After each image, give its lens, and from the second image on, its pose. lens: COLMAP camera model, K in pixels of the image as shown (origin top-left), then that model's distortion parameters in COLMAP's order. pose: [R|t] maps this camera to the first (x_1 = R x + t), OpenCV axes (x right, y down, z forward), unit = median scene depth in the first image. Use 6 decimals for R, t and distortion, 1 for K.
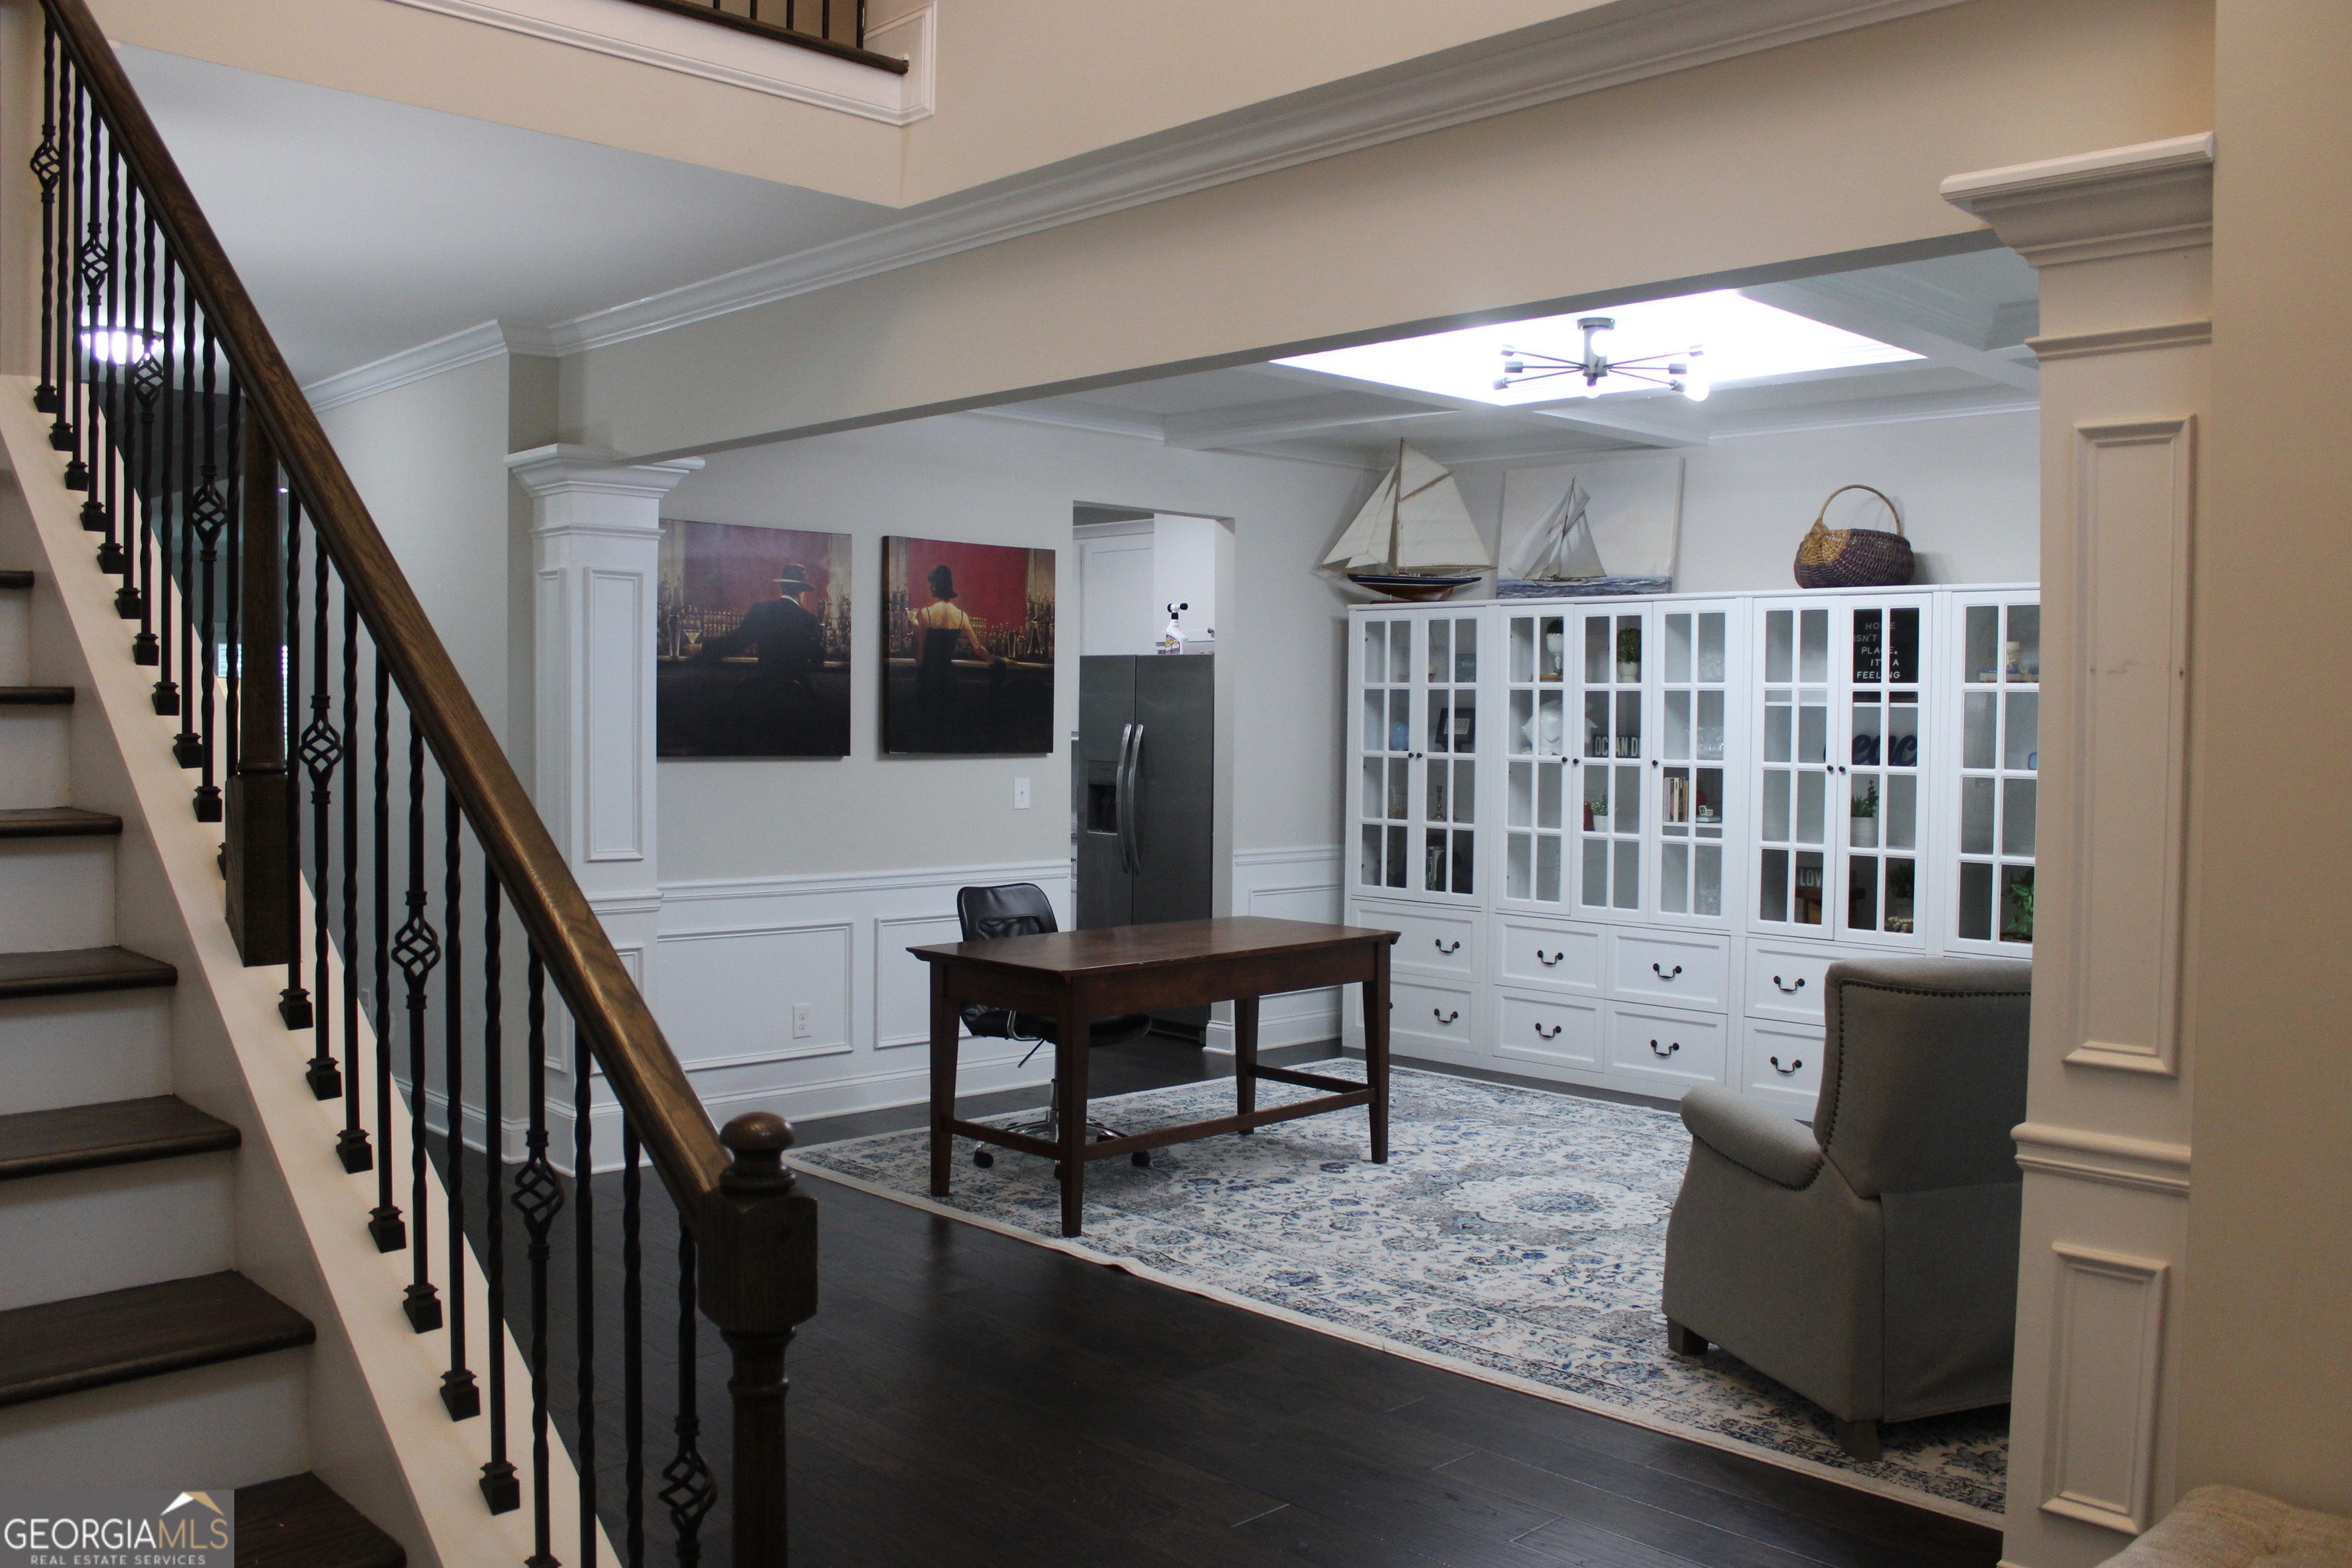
lens RADIAL K [[1909.0, 0, 1182.6], [0, 1909.0, 747.4], [0, 0, 1]] dist [-0.152611, 0.135447]
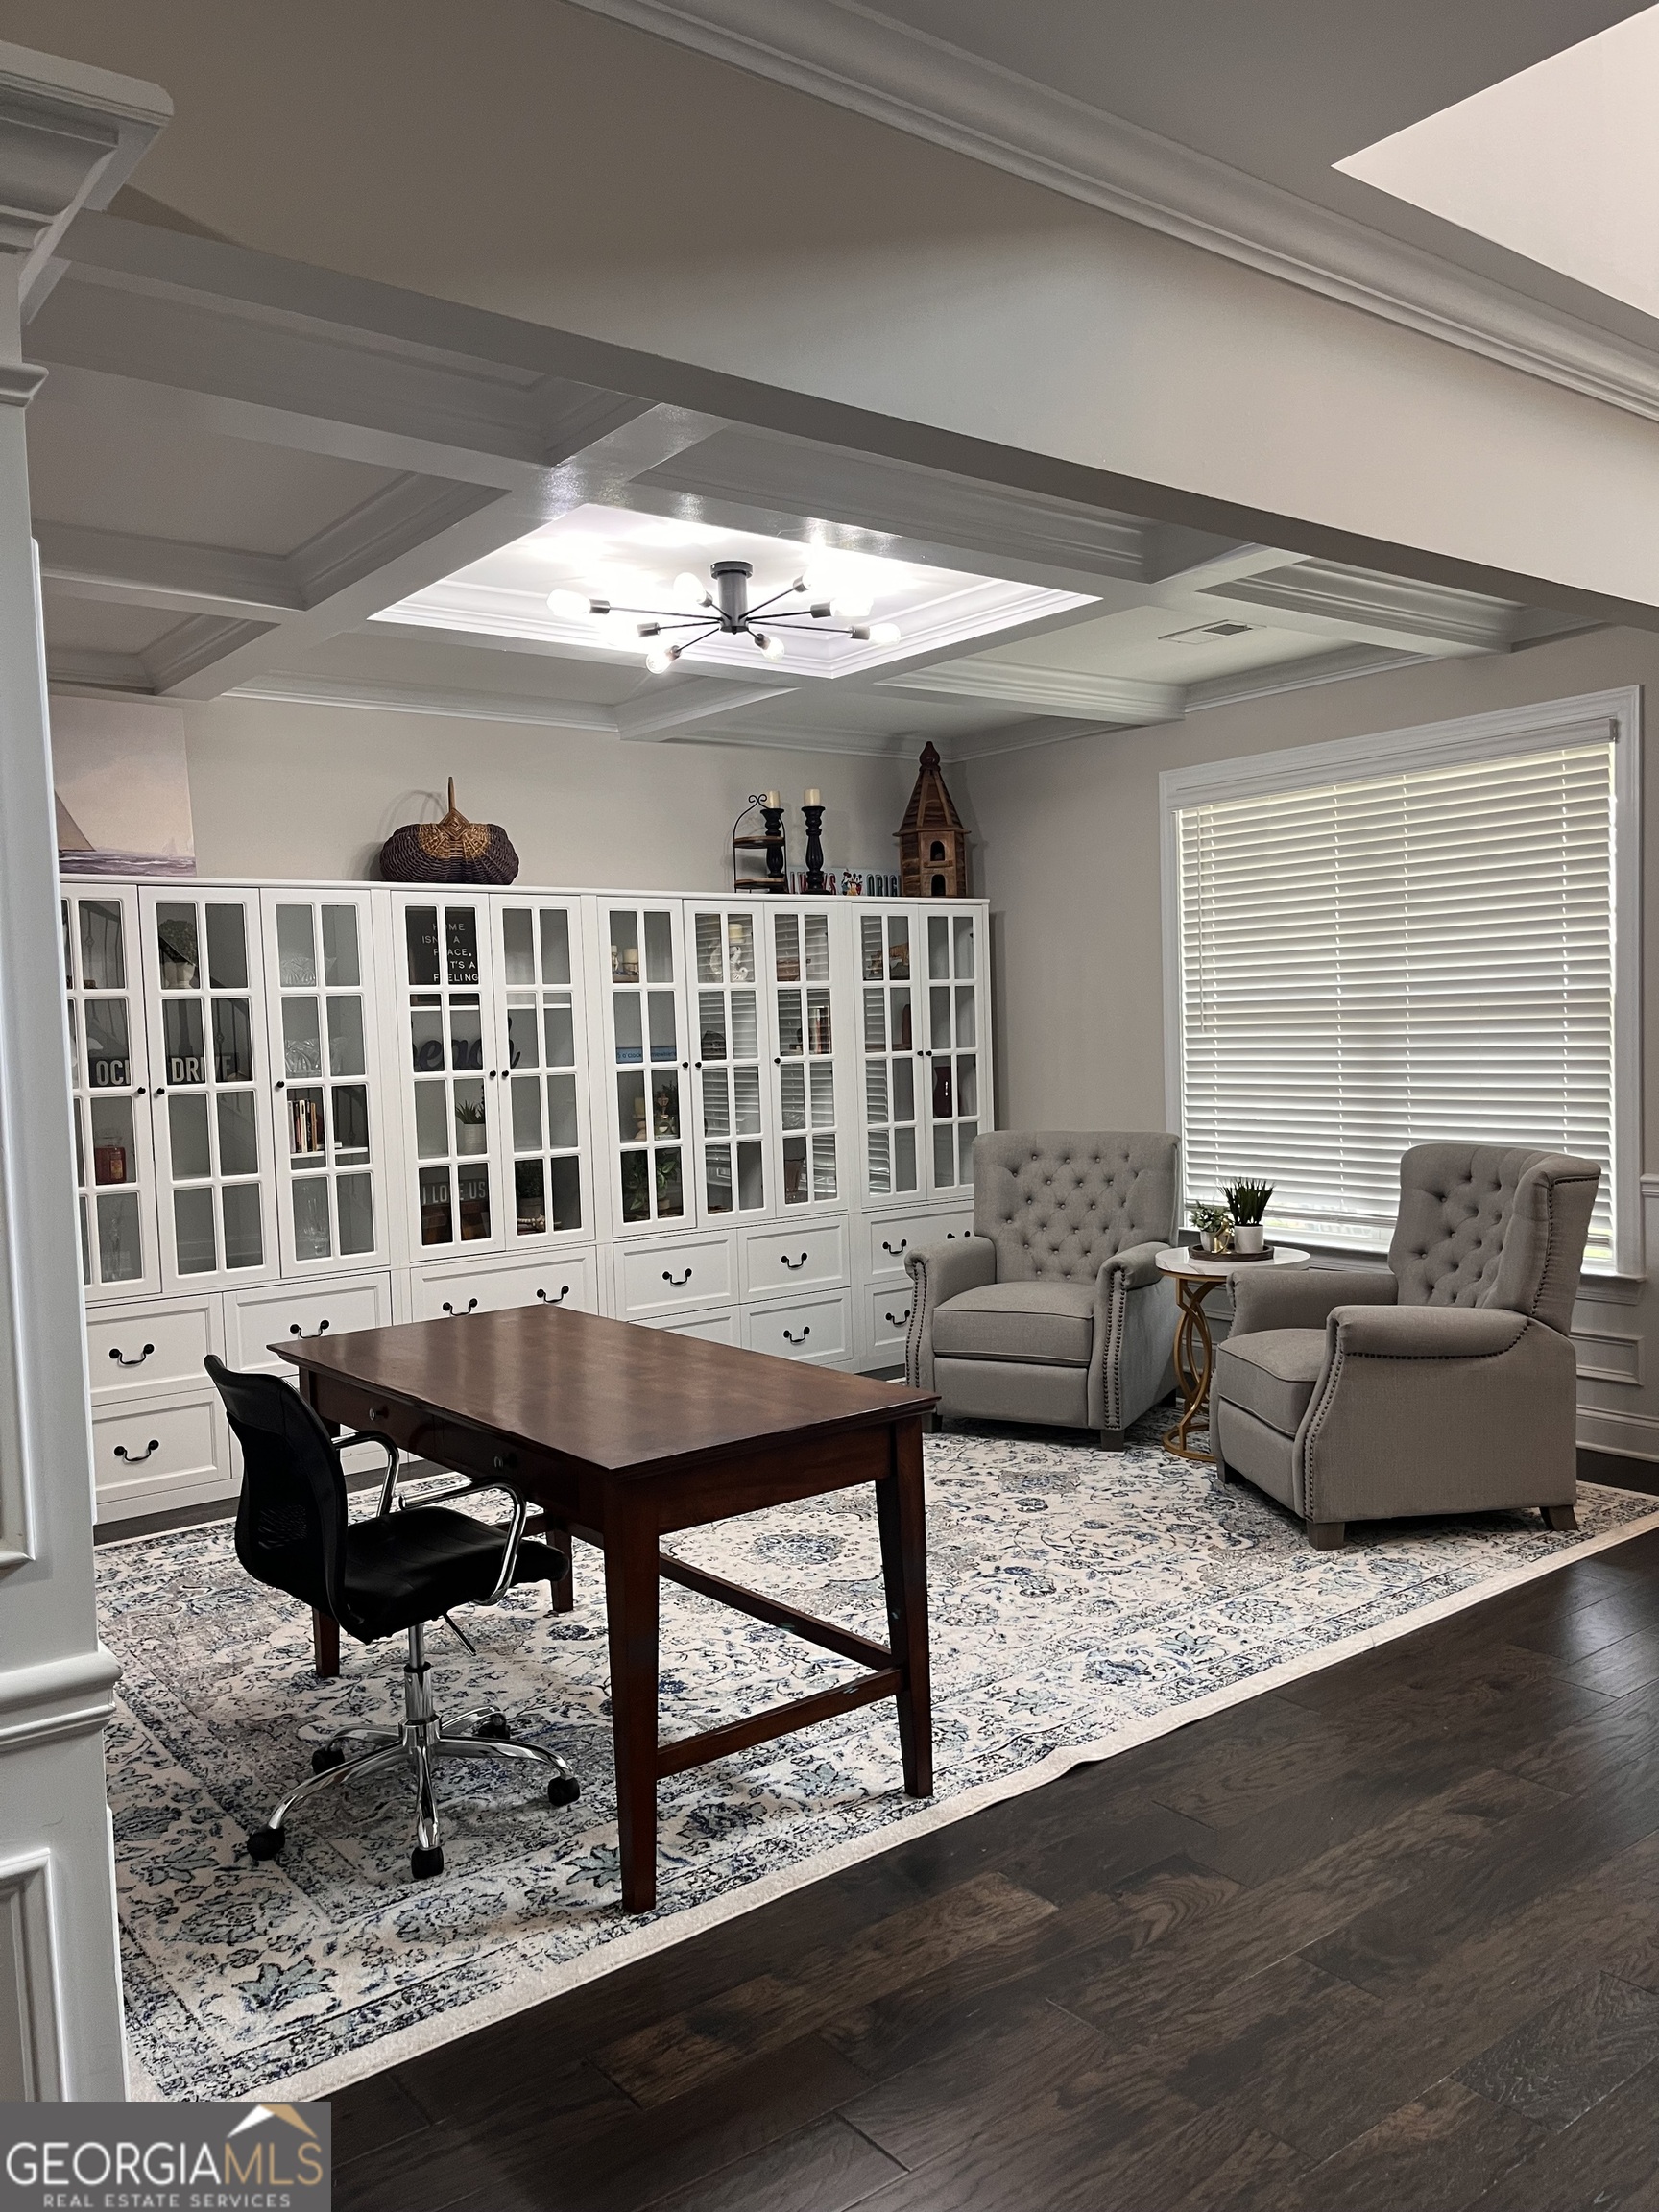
lens RADIAL K [[1704.6, 0, 829.5], [0, 1704.6, 1106.0], [0, 0, 1]] dist [0.058194, -0.000227]
pose [[0.113150, -0.079749, 0.990372, -0.541539], [0.044441, 0.996182, 0.075139, -0.032860], [-0.992584, 0.035511, 0.116262, 0.776944]]
